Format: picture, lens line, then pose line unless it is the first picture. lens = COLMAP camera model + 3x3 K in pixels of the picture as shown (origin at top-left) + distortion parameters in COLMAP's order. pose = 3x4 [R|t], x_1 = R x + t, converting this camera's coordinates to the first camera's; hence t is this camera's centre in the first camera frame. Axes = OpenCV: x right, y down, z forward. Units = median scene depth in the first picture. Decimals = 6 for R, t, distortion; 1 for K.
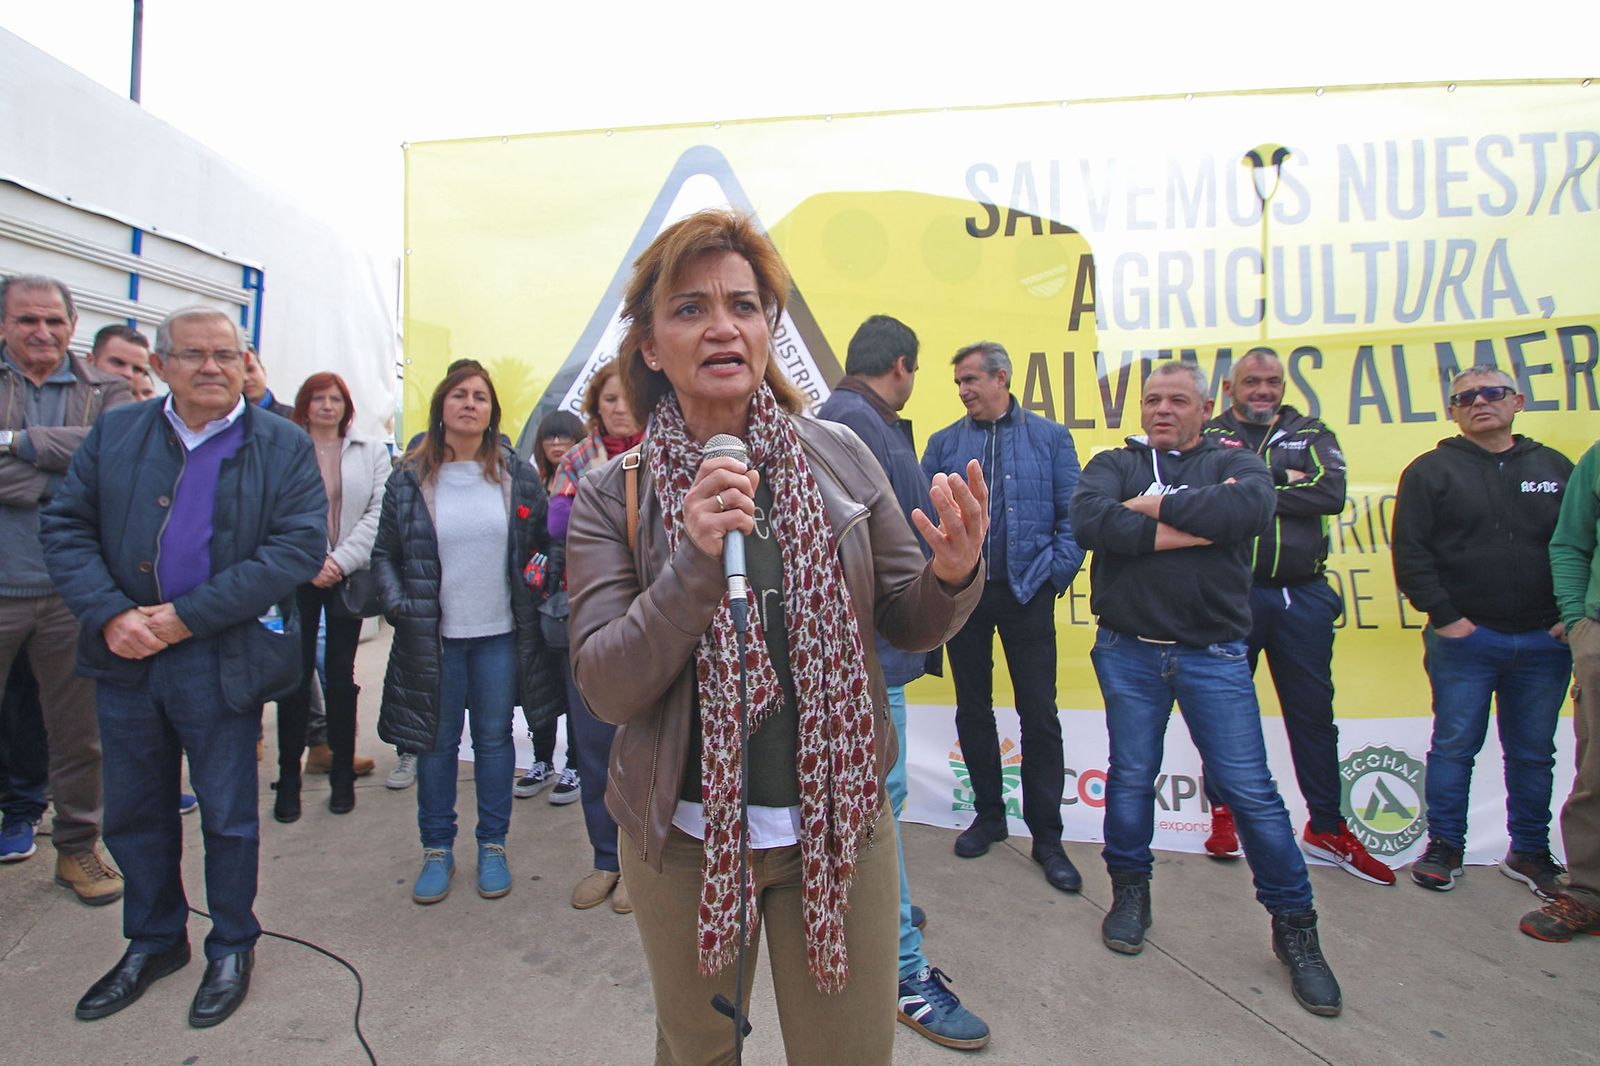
lens RADIAL K [[889.5, 0, 767.1], [0, 889.5, 498.0], [0, 0, 1]] dist [-0.000423, -0.000885]
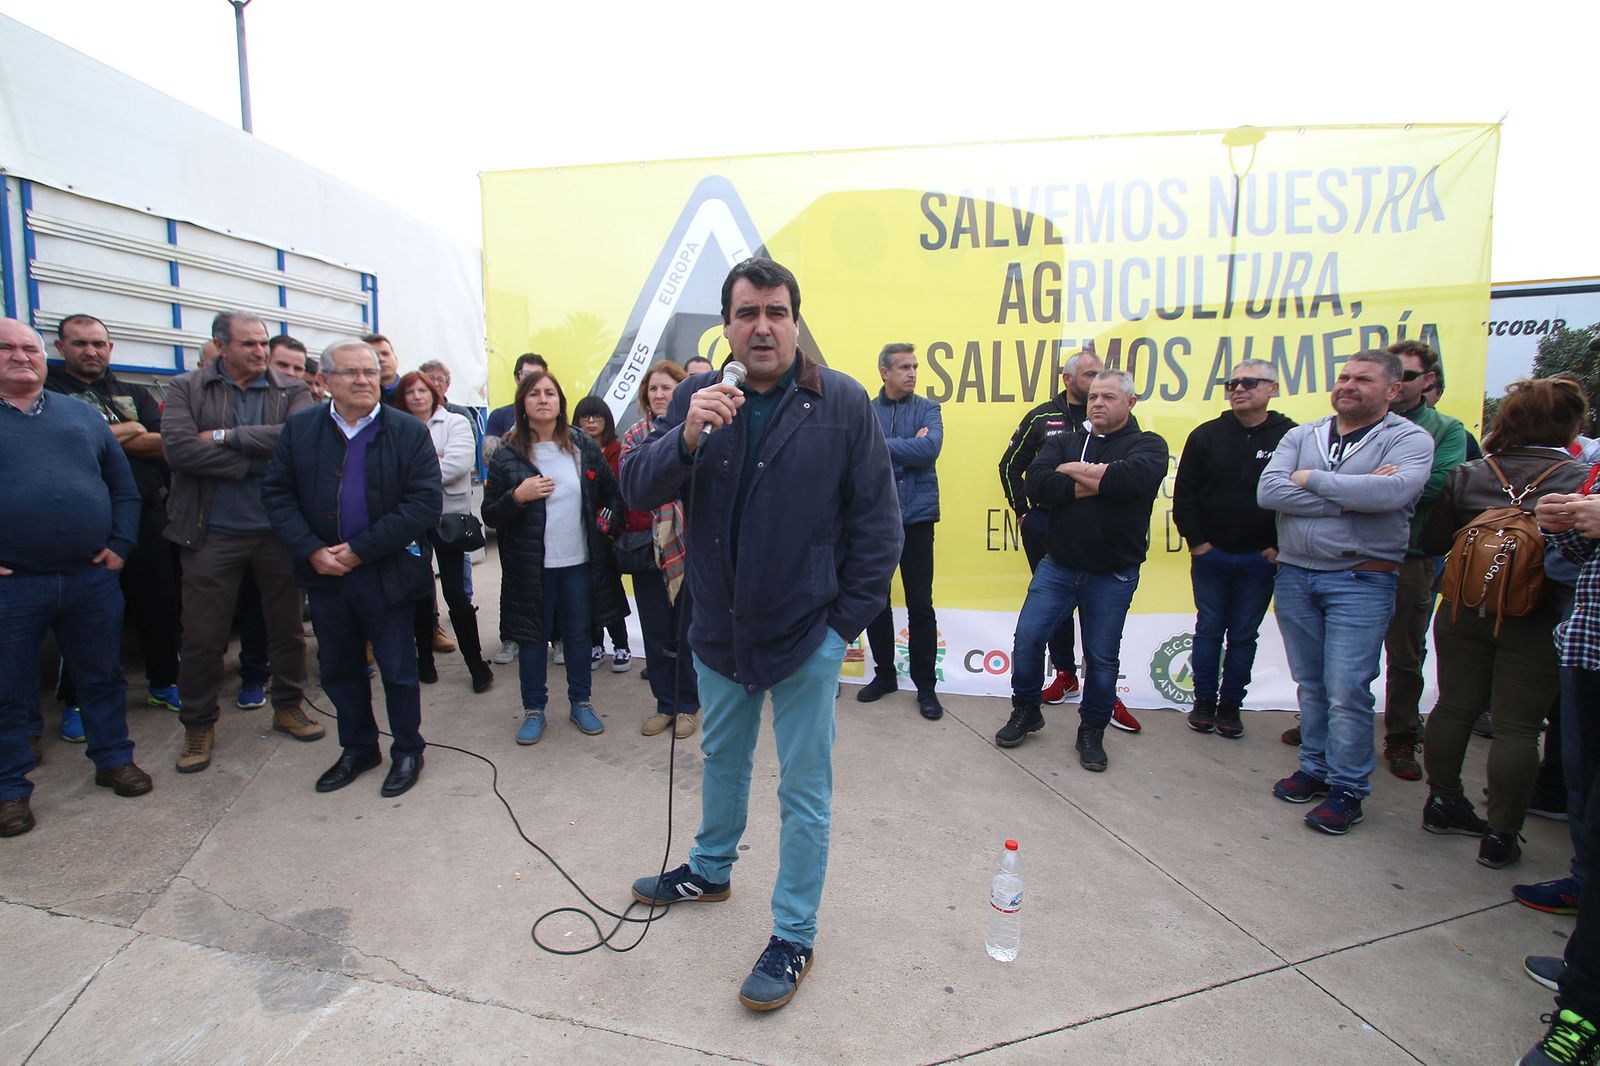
lens RADIAL K [[728.0, 0, 782.6], [0, 728.0, 541.9], [0, 0, 1]] dist [-0.018910, -0.000062]
pose [[0.999888, -0.002649, -0.014715, 0.059071], [0.004637, 0.990590, 0.136786, -0.029397], [0.014214, -0.136839, 0.990491, -0.133722]]
